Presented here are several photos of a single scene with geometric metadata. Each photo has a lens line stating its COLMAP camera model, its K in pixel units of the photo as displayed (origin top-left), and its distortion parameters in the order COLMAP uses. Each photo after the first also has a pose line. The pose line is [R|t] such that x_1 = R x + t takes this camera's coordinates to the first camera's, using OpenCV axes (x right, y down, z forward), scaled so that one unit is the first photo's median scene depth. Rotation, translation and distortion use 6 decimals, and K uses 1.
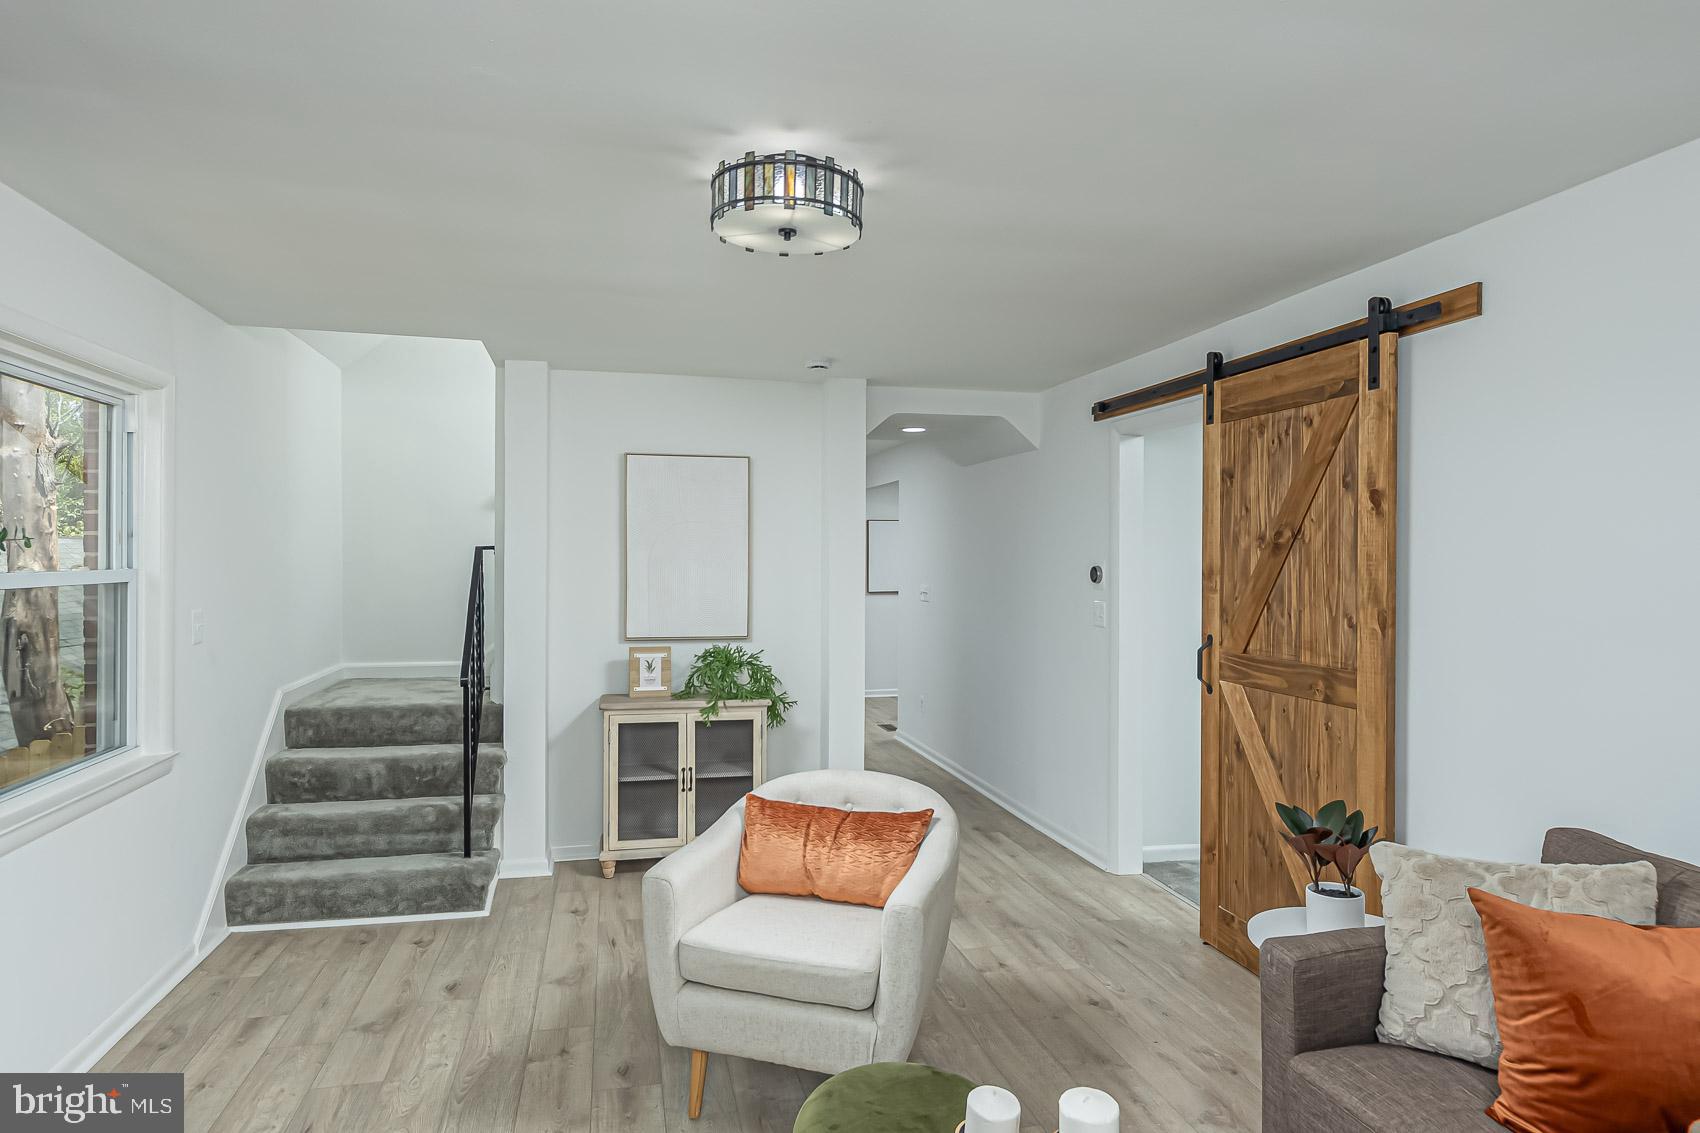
lens RADIAL K [[975.8, 0, 855.7], [0, 975.8, 567.8], [0, 0, 1]] dist [0.023850, 0.001019]
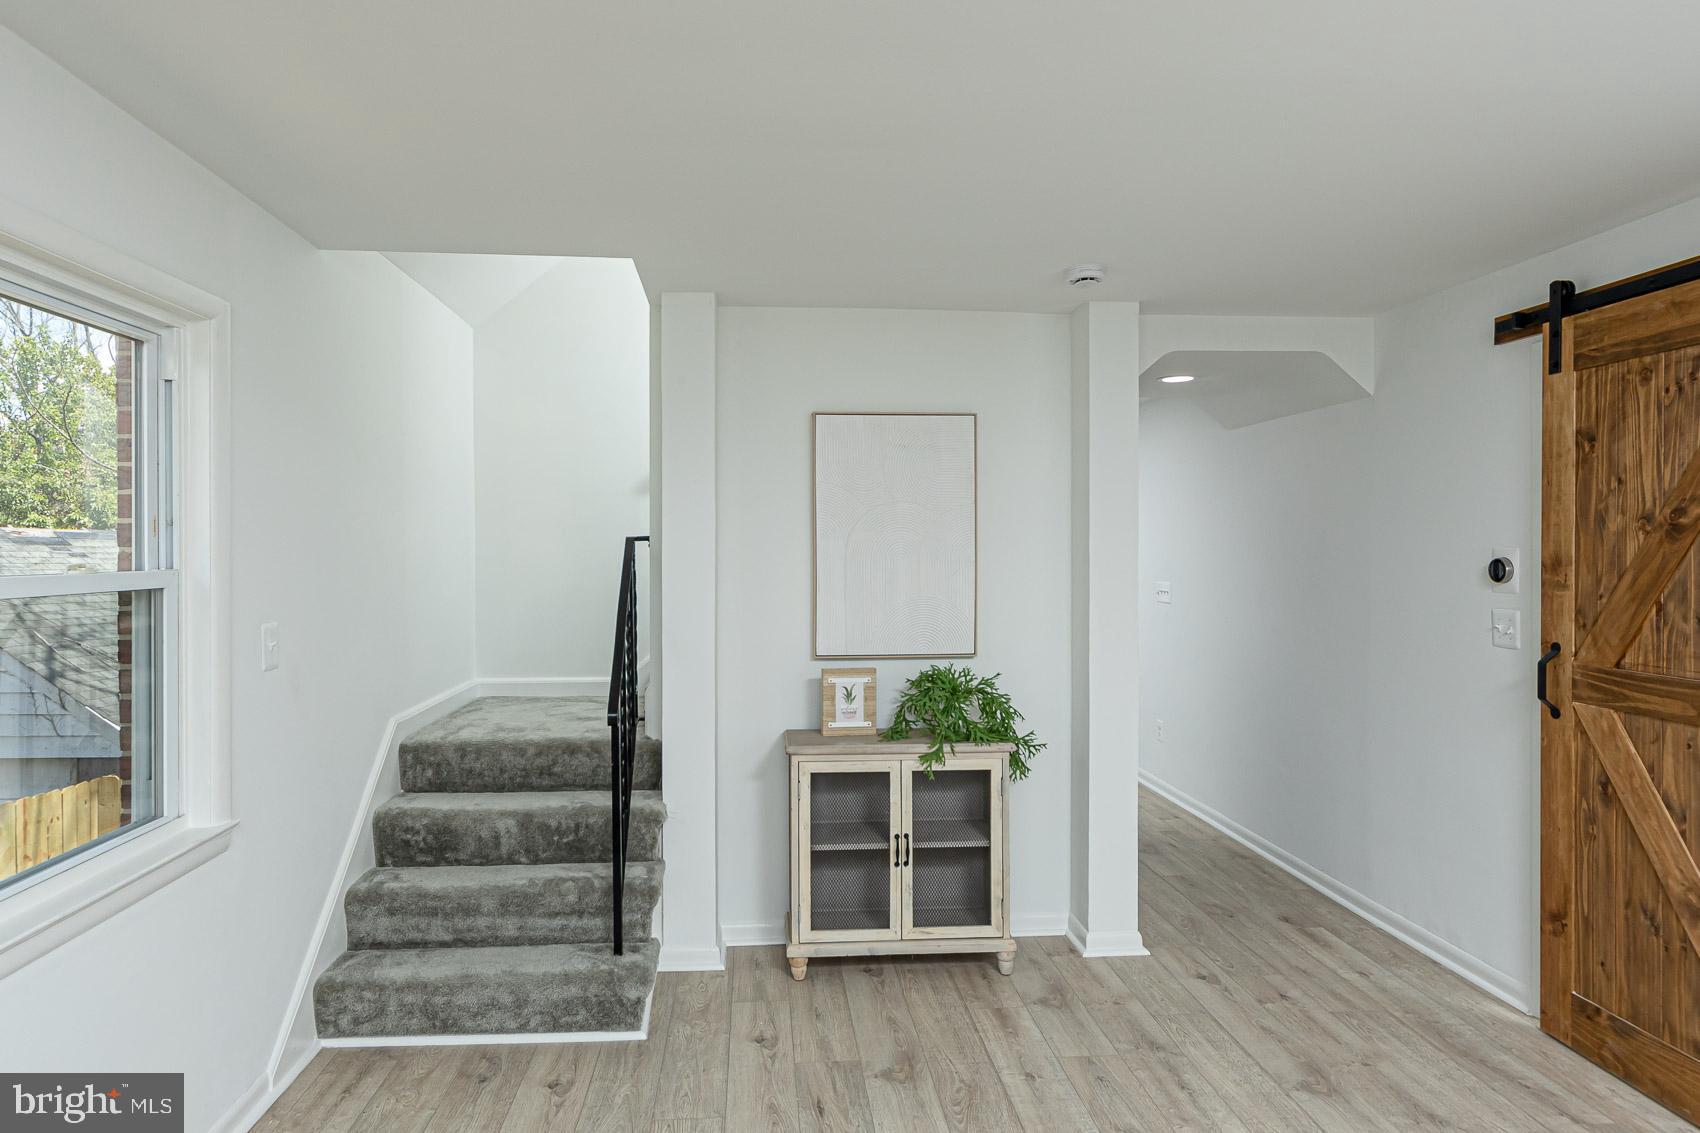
lens RADIAL K [[975.8, 0, 859.3], [0, 975.8, 557.3], [0, 0, 1]] dist [0.023850, 0.001019]
pose [[0.990728, -0.006149, -0.135719, -0.092510], [0.005747, 0.999978, -0.003355, -0.001860], [0.135737, 0.002544, 0.990742, 0.237948]]
